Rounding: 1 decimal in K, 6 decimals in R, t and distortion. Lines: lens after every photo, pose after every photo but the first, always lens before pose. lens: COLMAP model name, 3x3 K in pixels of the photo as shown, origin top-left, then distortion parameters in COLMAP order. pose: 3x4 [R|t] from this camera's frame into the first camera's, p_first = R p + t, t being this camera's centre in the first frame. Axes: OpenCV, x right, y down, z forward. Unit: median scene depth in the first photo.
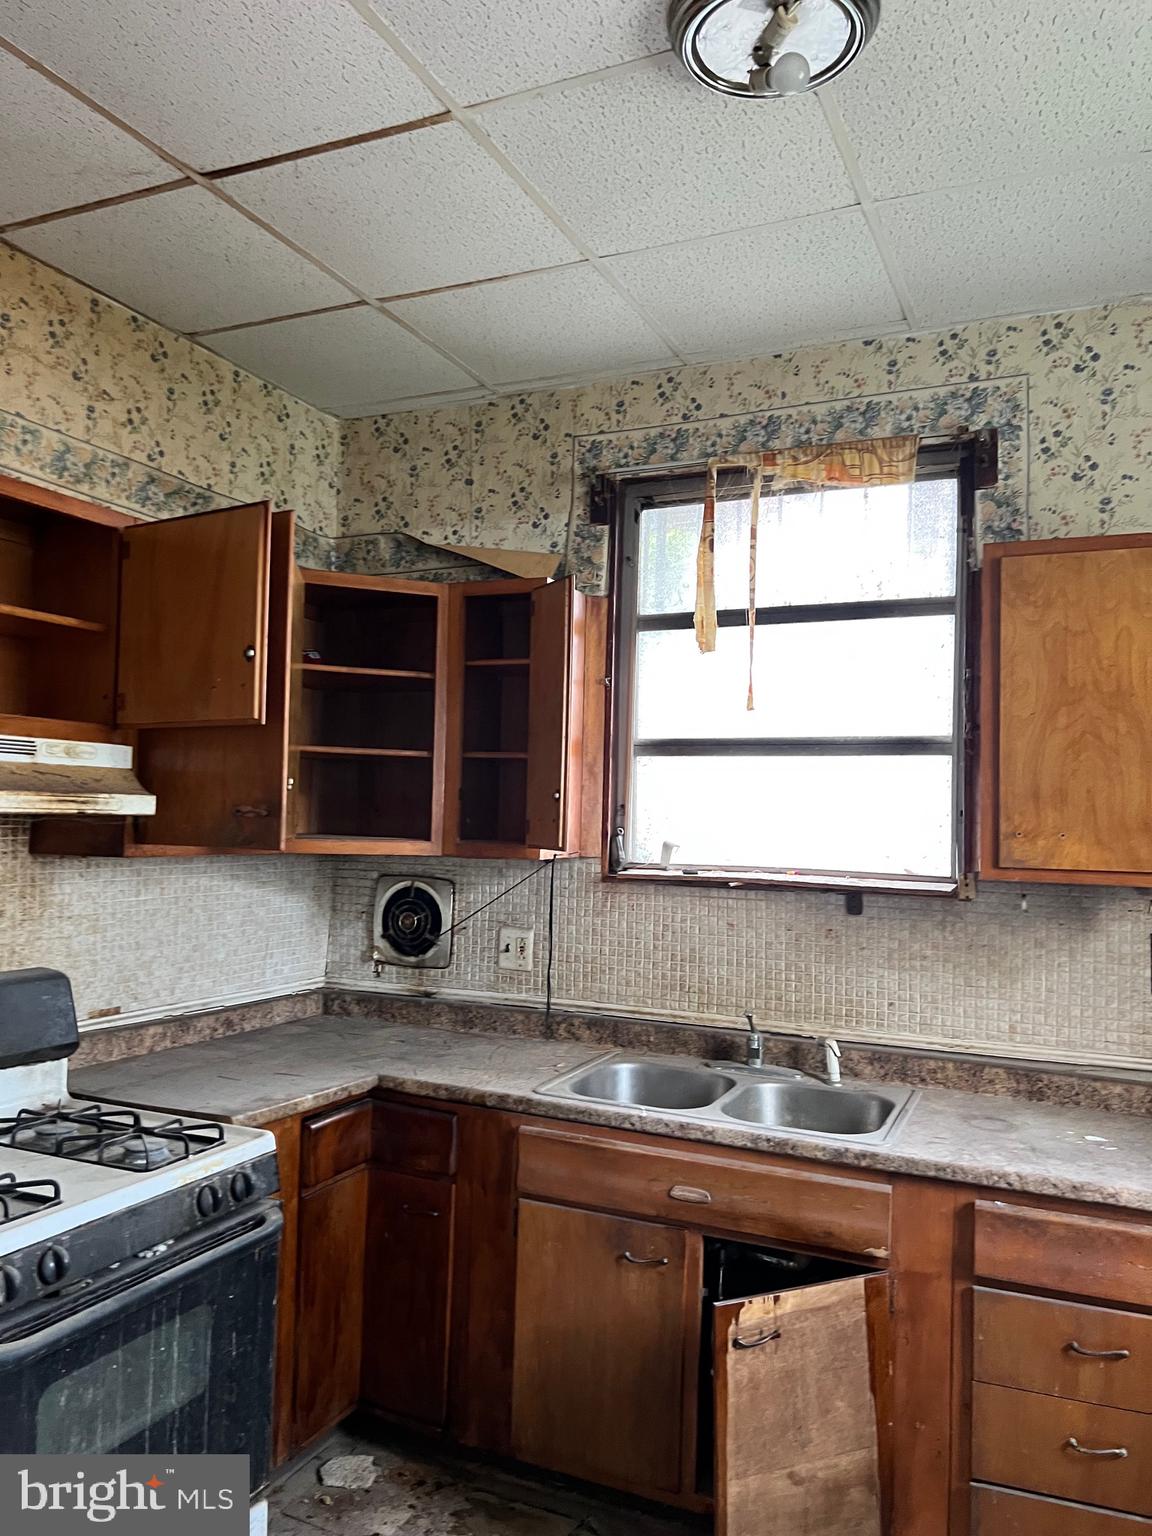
lens RADIAL K [[1116.3, 0, 576.0], [0, 1116.3, 768.0], [0, 0, 1]] dist [0.051771, -0.045512]
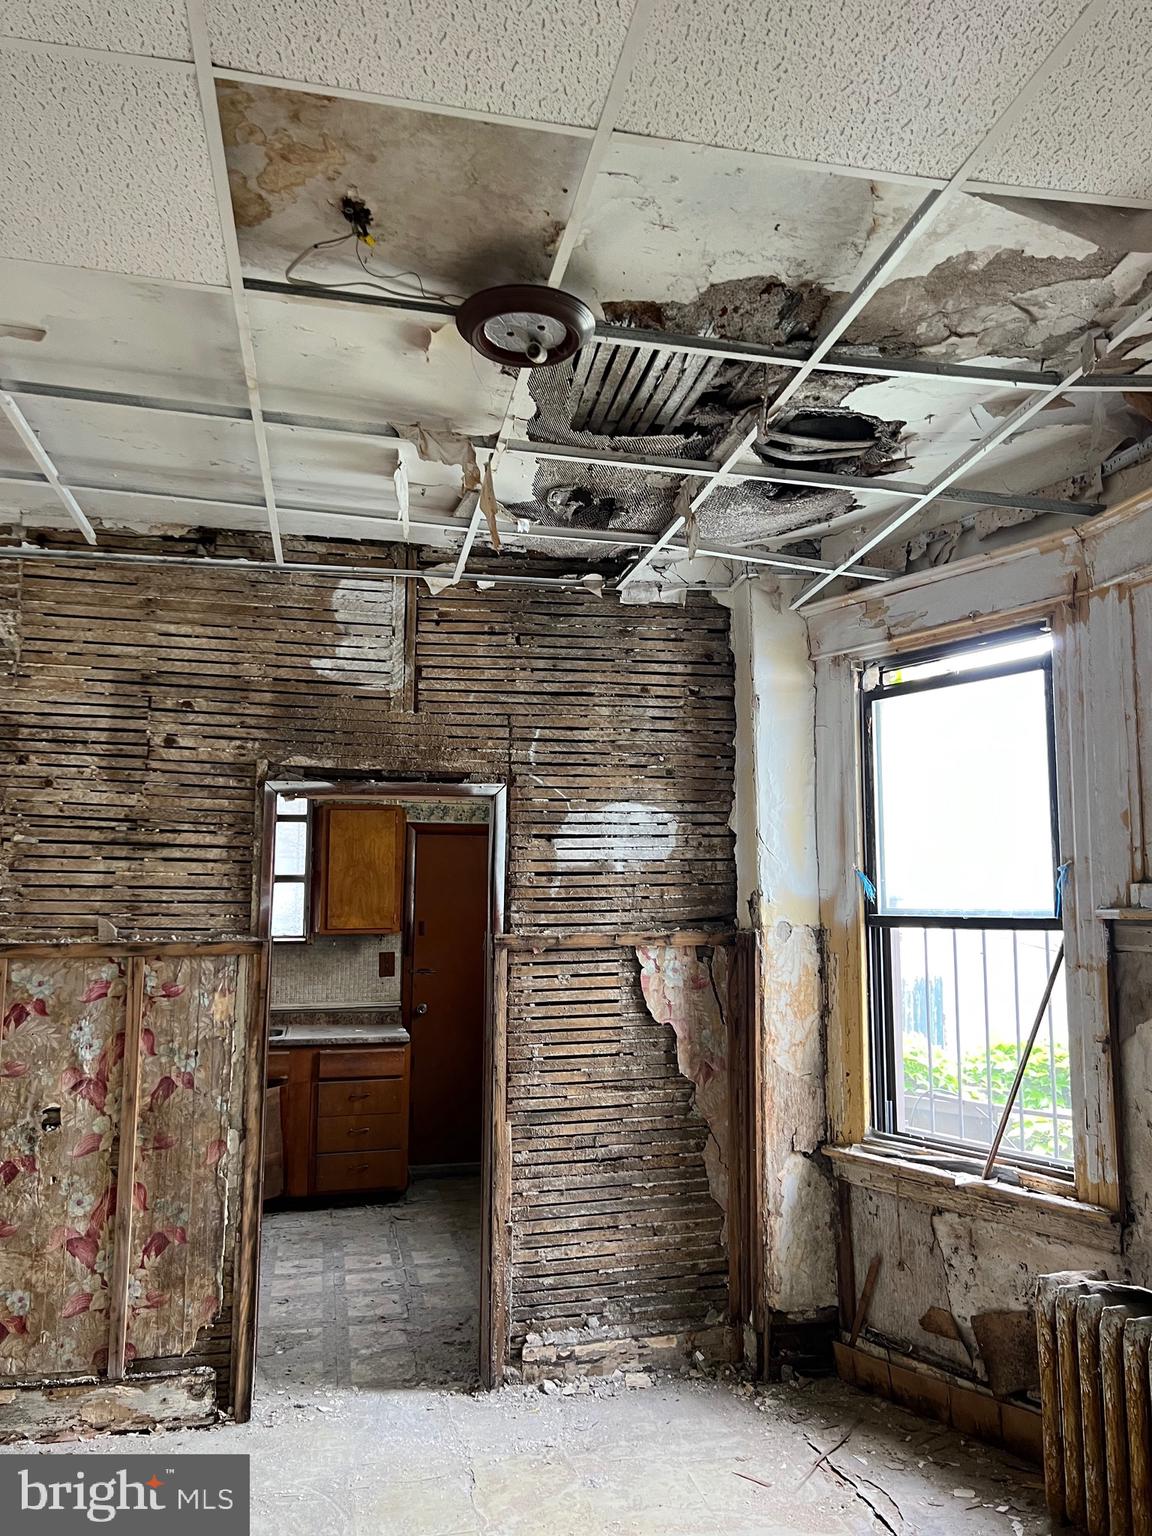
lens RADIAL K [[1116.3, 0, 576.0], [0, 1116.3, 768.0], [0, 0, 1]] dist [0.051771, -0.045512]
pose [[0.795392, 0.047635, 0.604220, -0.733544], [-0.004281, 0.997323, -0.072992, -0.094011], [-0.606080, 0.055470, 0.793467, -1.391551]]
